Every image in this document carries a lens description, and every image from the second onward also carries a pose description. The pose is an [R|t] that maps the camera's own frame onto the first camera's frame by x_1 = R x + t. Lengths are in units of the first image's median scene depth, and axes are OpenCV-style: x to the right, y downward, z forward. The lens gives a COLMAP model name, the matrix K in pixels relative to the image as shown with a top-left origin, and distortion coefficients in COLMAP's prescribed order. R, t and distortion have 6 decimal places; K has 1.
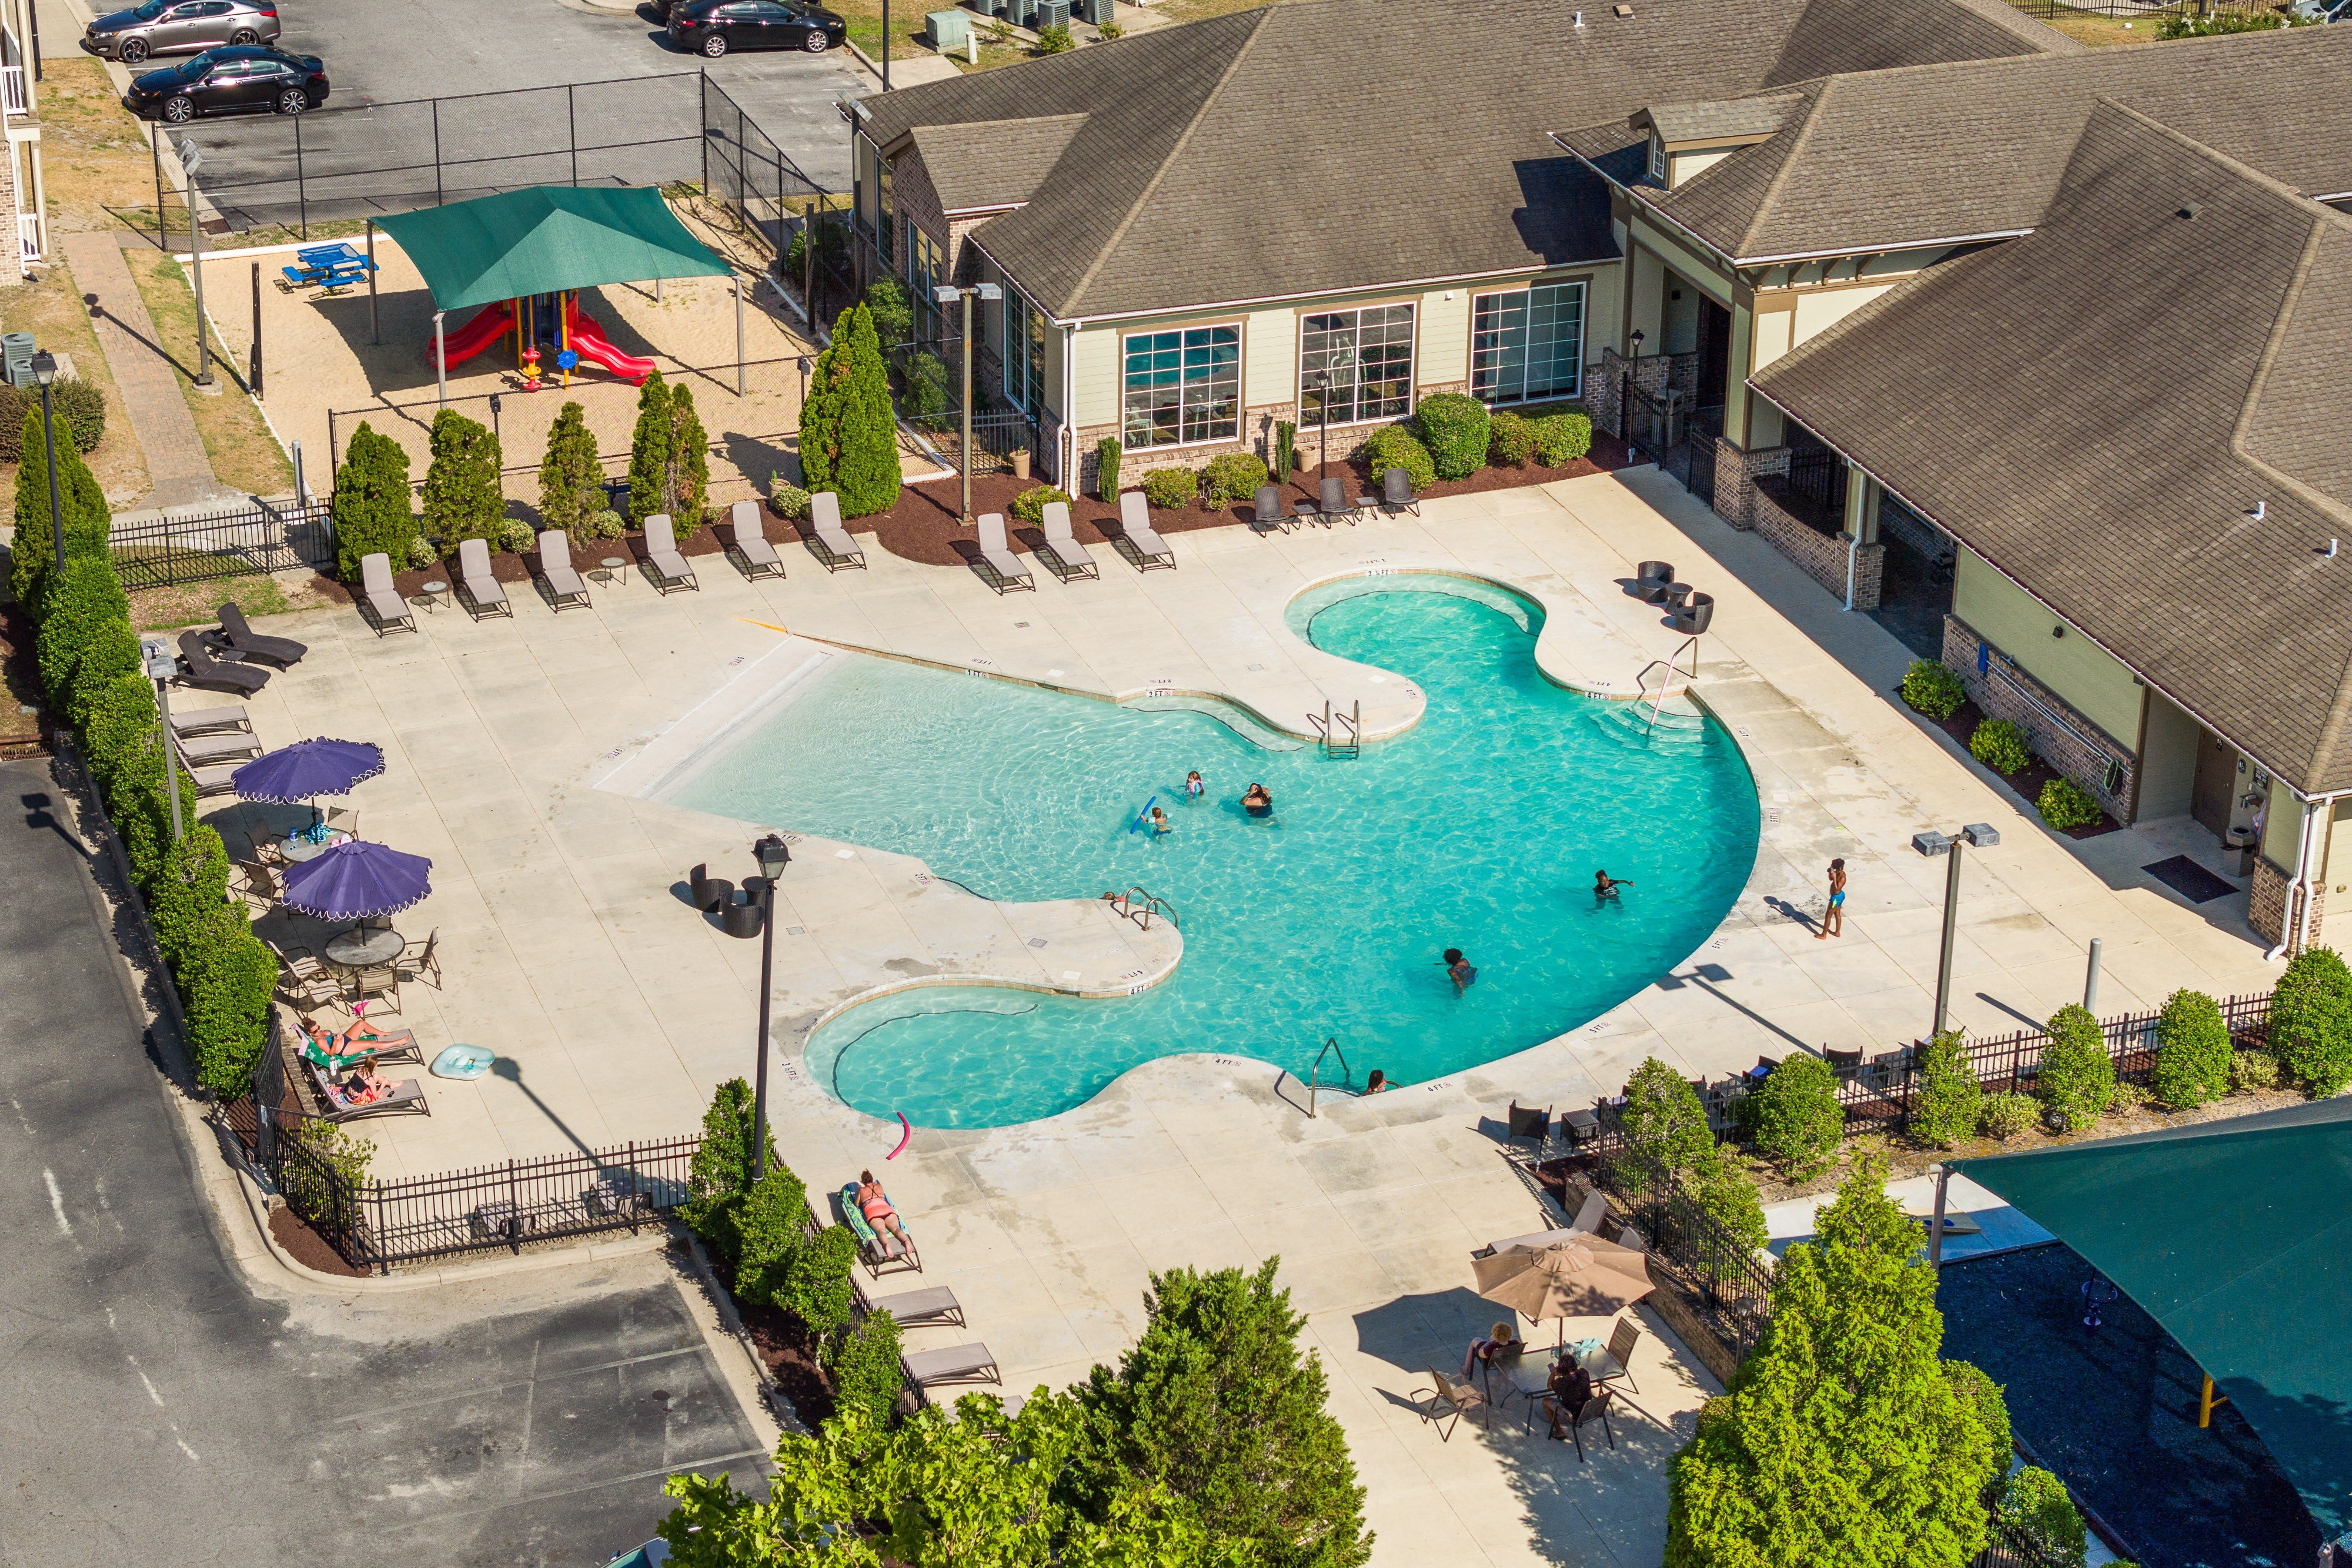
lens RADIAL K [[4609.5, 0, 1176.0], [0, 4609.5, 784.0], [0, 0, 1]] dist [-0.010078, -0.035090]
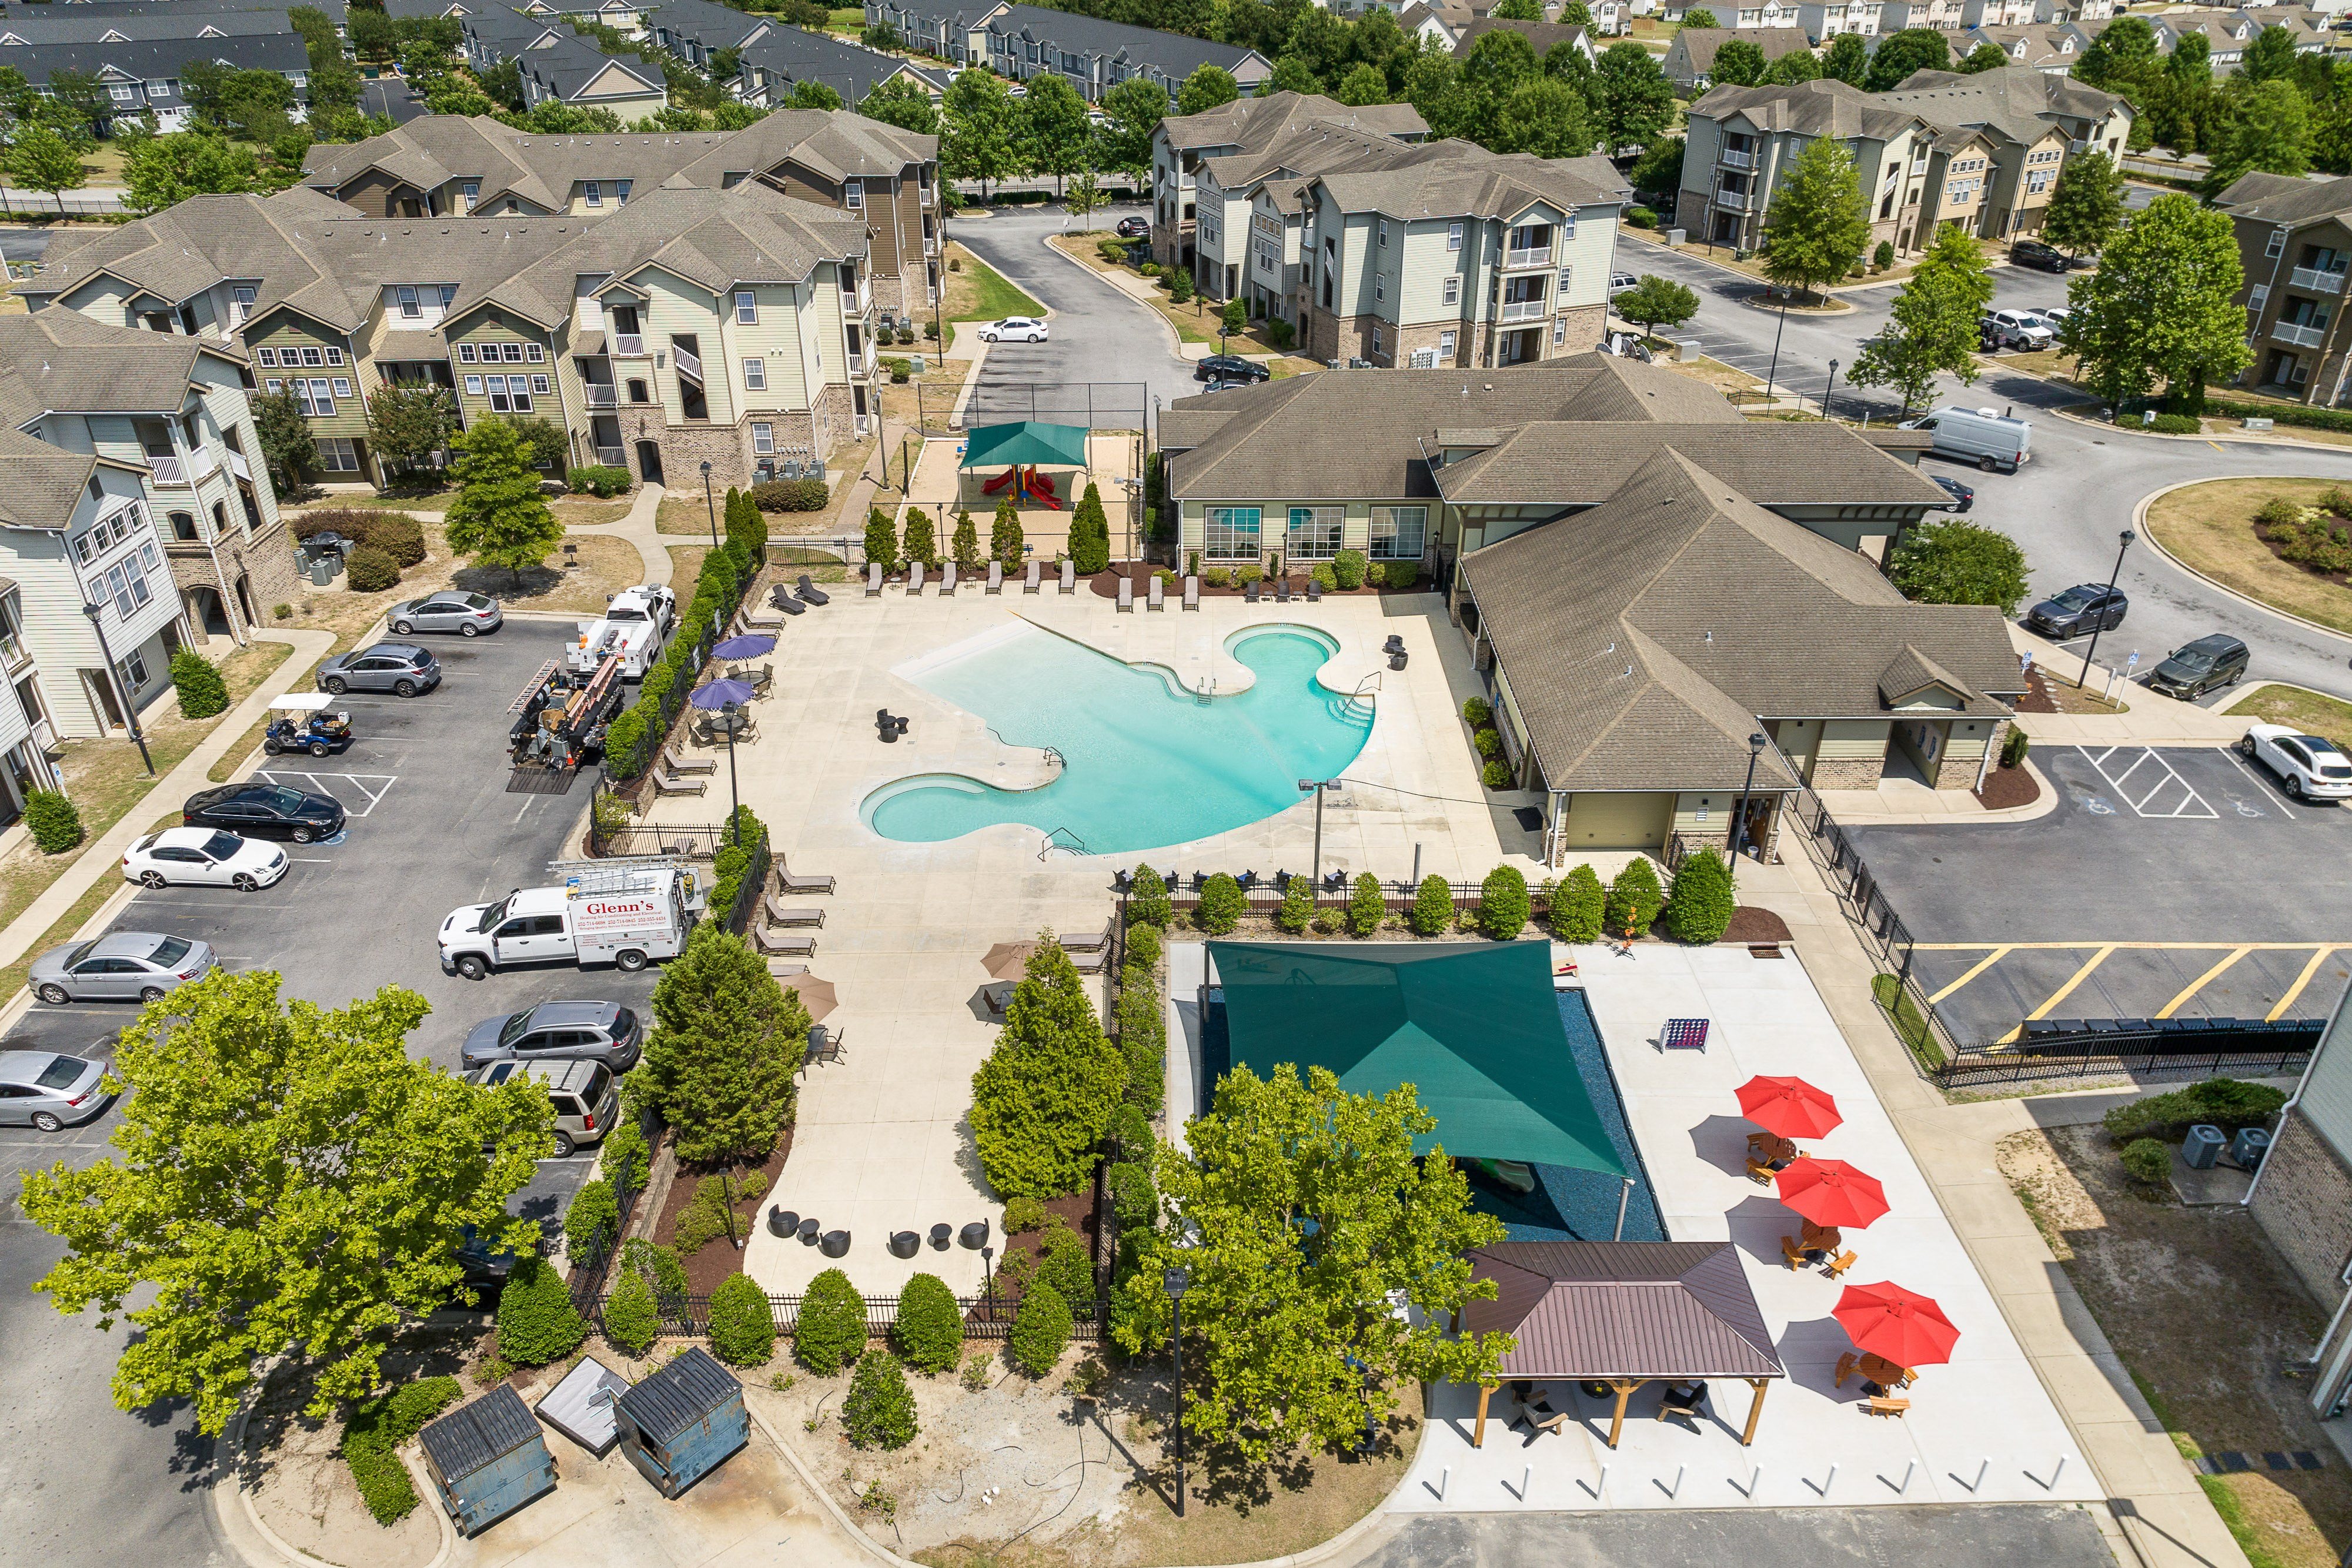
lens RADIAL K [[1656.8, 0, 1176.0], [0, 1656.8, 784.0], [0, 0, 1]] dist [-0.041456, -0.007613]
pose [[0.936773, 0.160231, -0.311100, 0.261277], [-0.136613, 0.985920, 0.096430, -0.039849], [0.322170, -0.047832, 0.945473, 0.208061]]
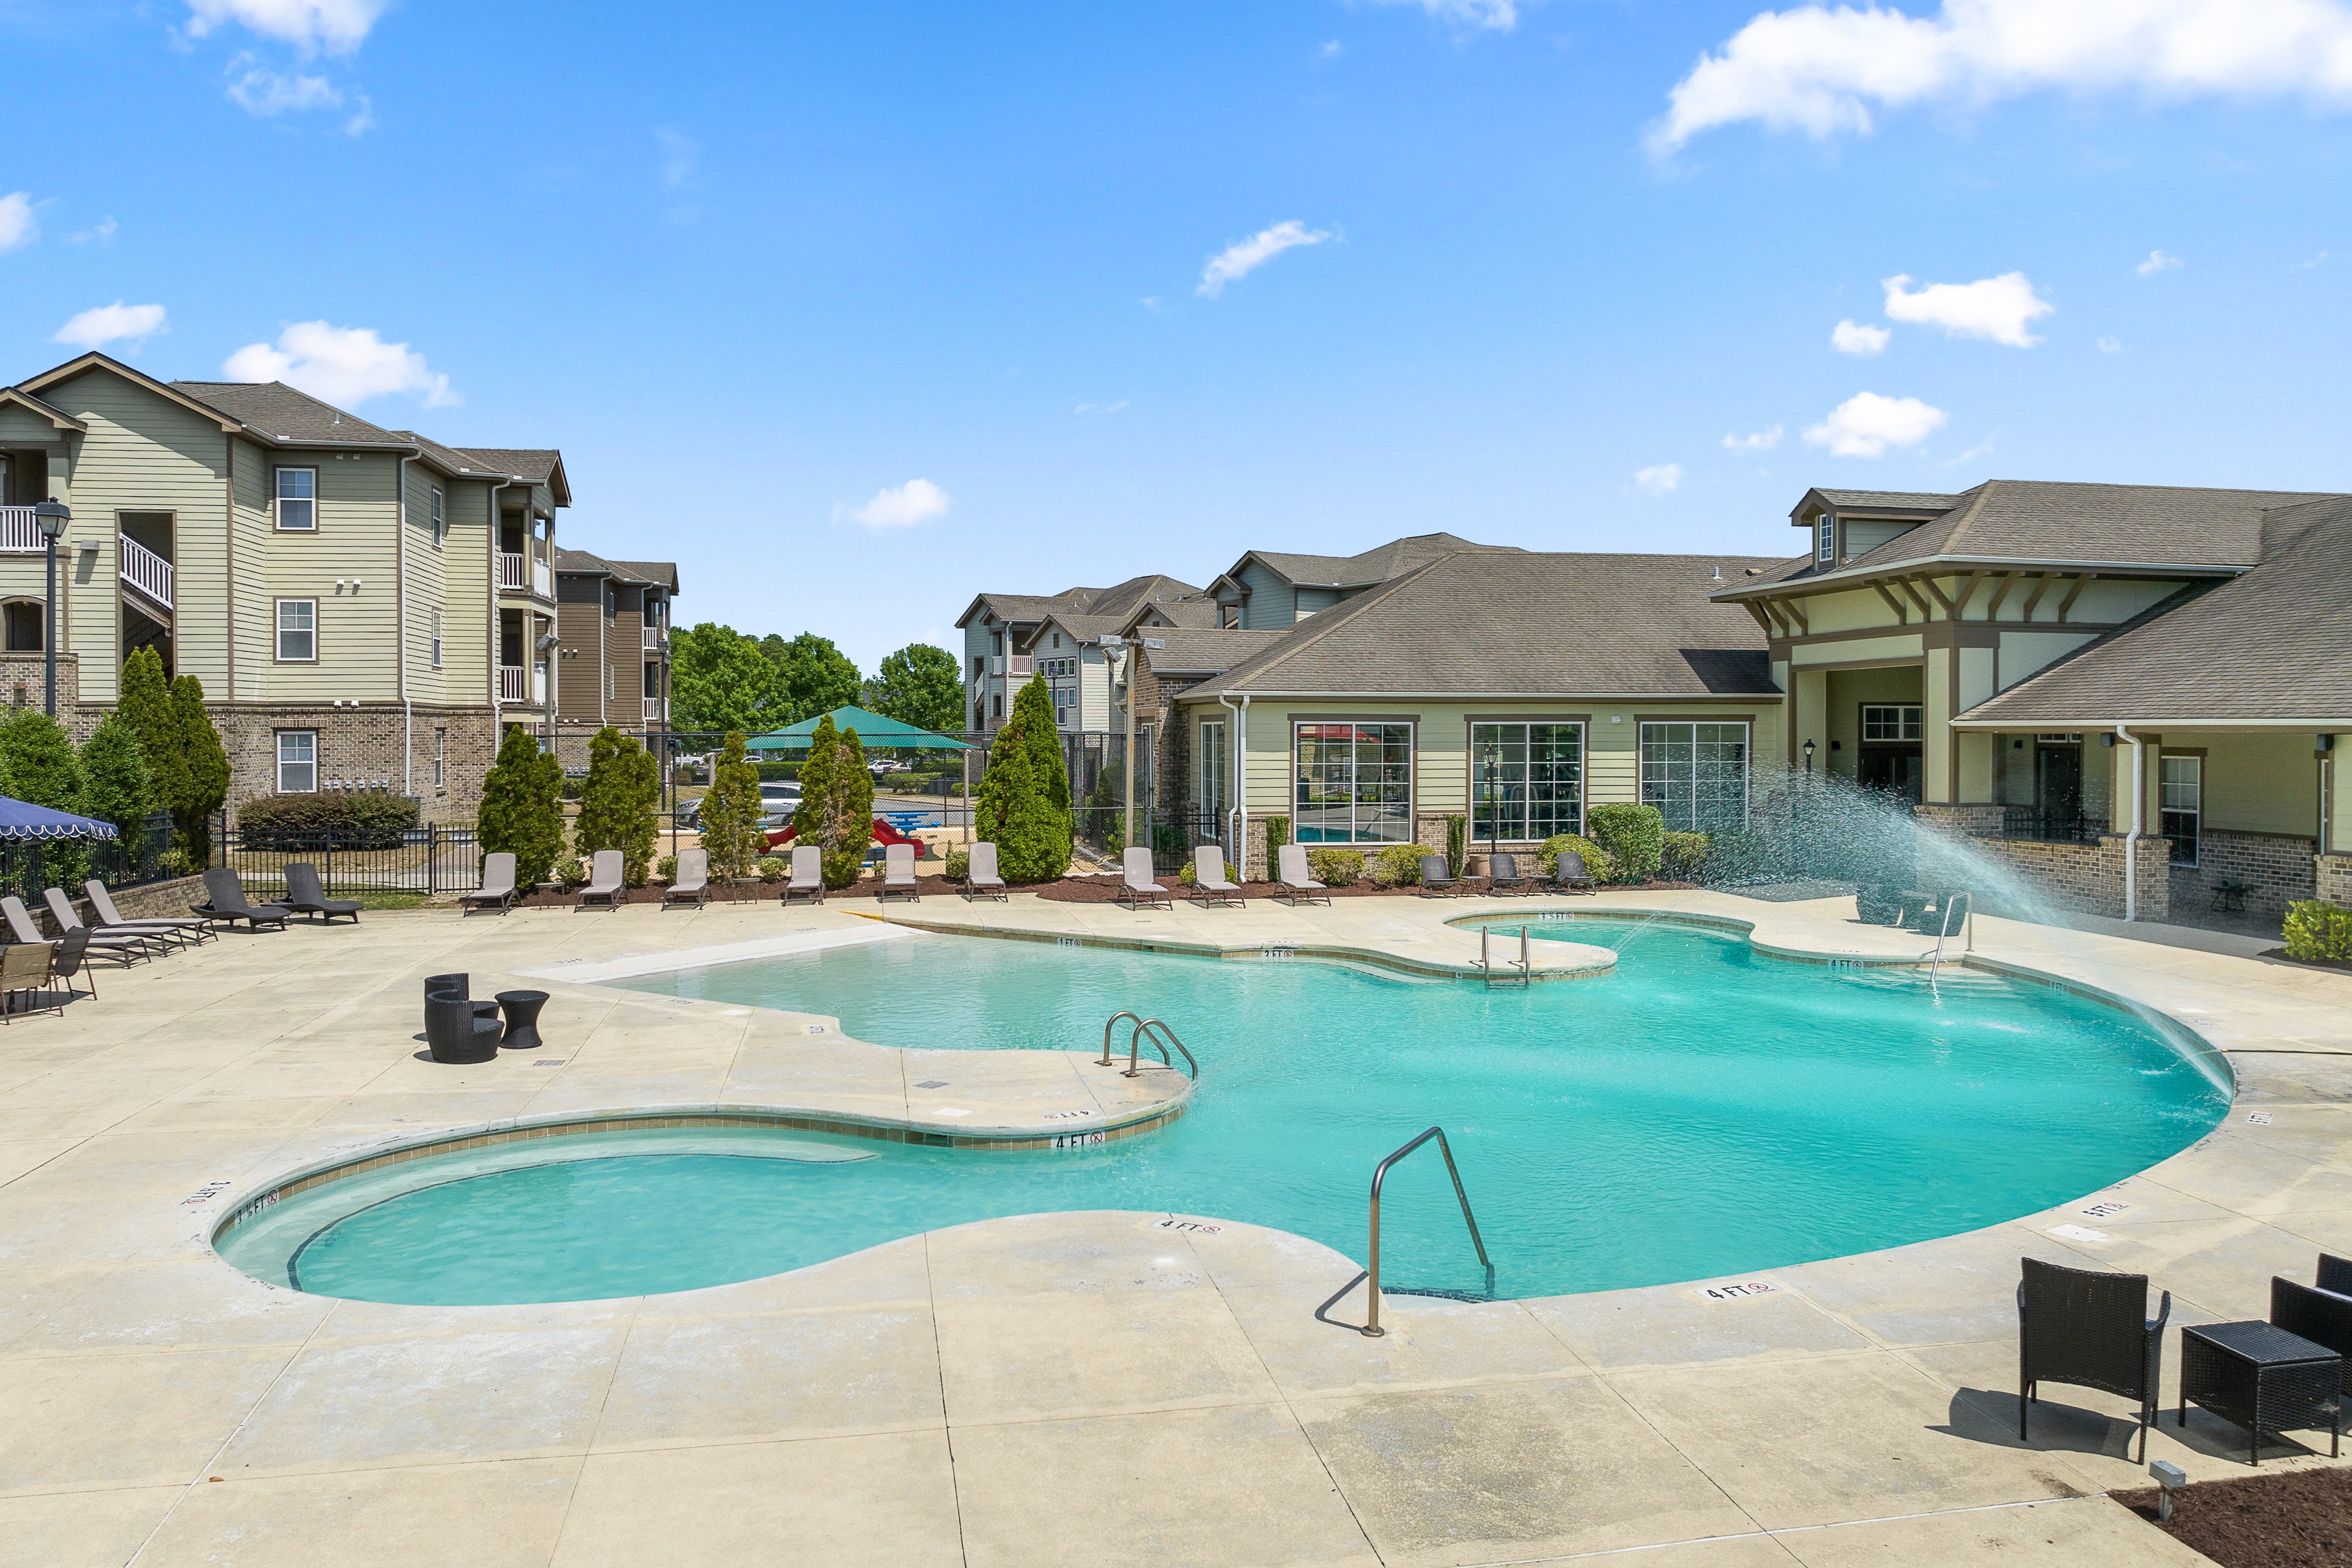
lens RADIAL K [[1656.8, 0, 1176.0], [0, 1656.8, 784.0], [0, 0, 1]] dist [-0.041456, -0.007613]
pose [[0.983930, -0.007310, -0.178404, 0.029261], [-0.065905, 0.913740, -0.400919, 0.066818], [0.165946, 0.406234, 0.898574, 0.685047]]
